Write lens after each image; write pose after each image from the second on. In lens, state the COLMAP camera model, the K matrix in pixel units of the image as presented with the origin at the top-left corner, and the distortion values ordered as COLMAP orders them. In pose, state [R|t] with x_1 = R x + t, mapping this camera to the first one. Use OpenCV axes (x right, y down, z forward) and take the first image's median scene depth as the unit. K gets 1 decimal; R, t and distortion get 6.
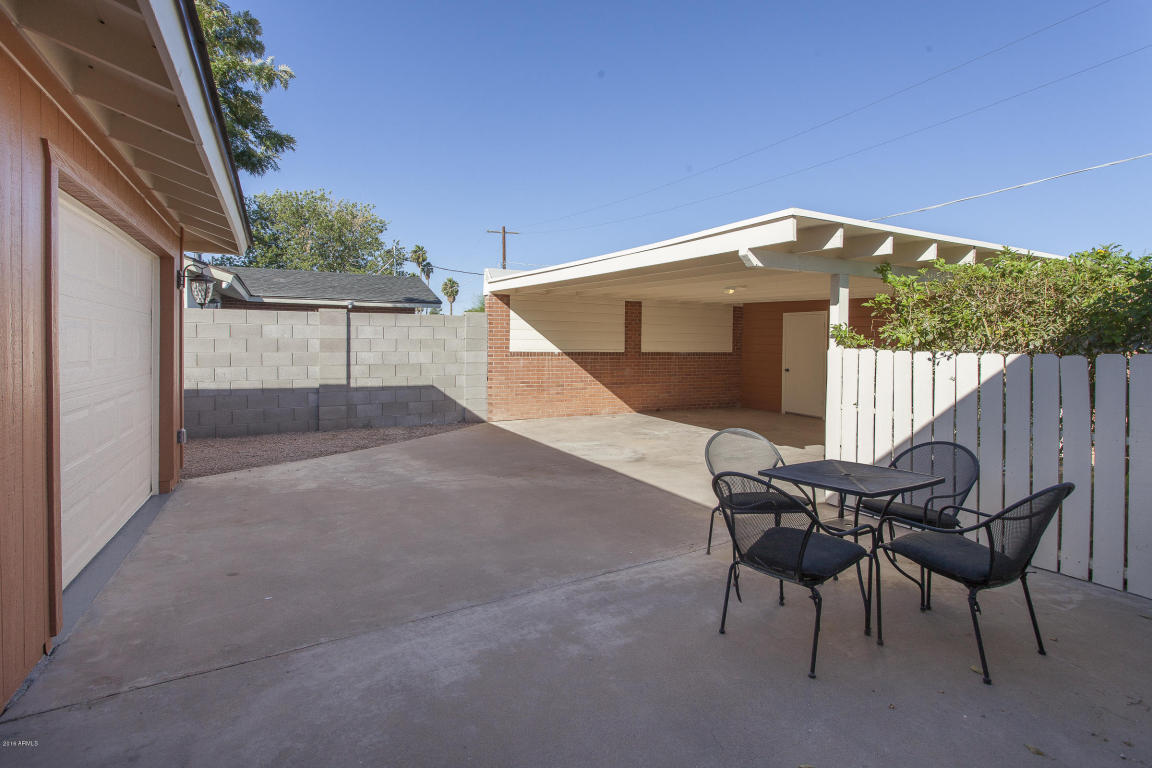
lens RADIAL K [[588.2, 0, 576.2], [0, 588.2, 341.4], [0, 0, 1]] dist [0.002015, 0.000791]
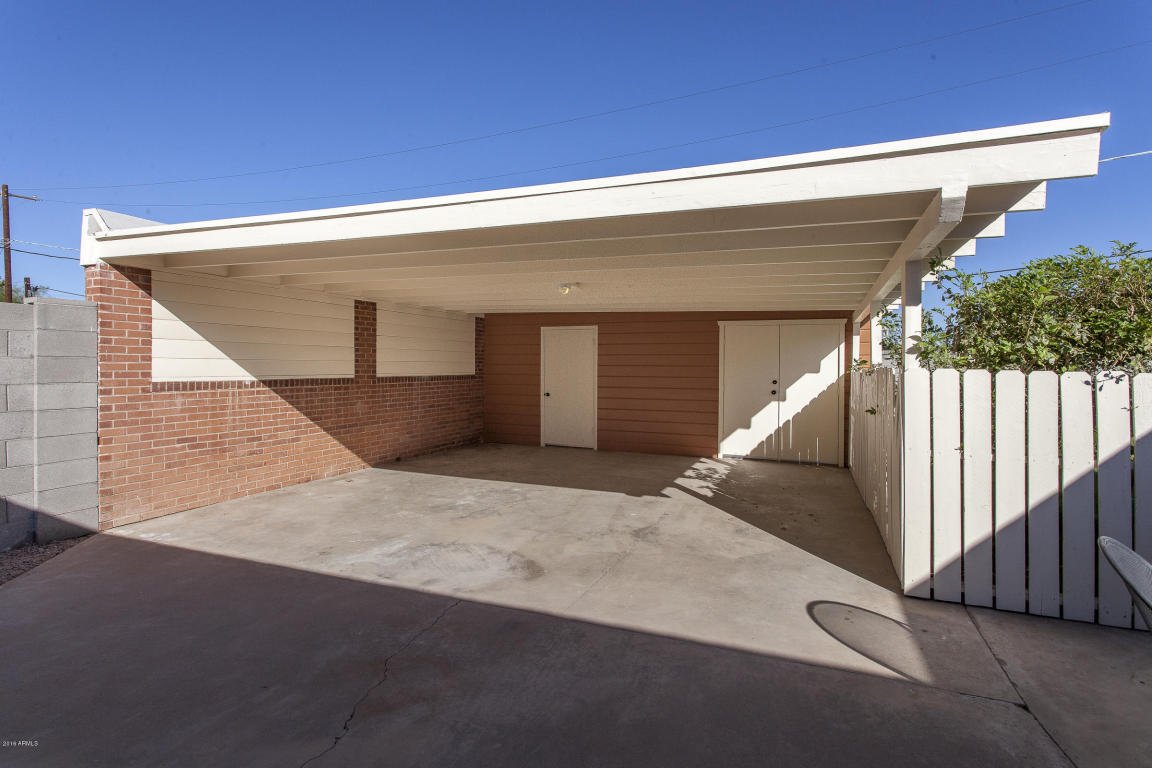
lens RADIAL K [[563.6, 0, 580.1], [0, 563.6, 363.4], [0, 0, 1]] dist [-0.000087, 0.000808]
pose [[0.761653, -0.006024, 0.647957, -0.141679], [0.004000, 0.999981, 0.004595, 0.000389], [-0.647972, -0.000907, 0.761663, 0.380106]]
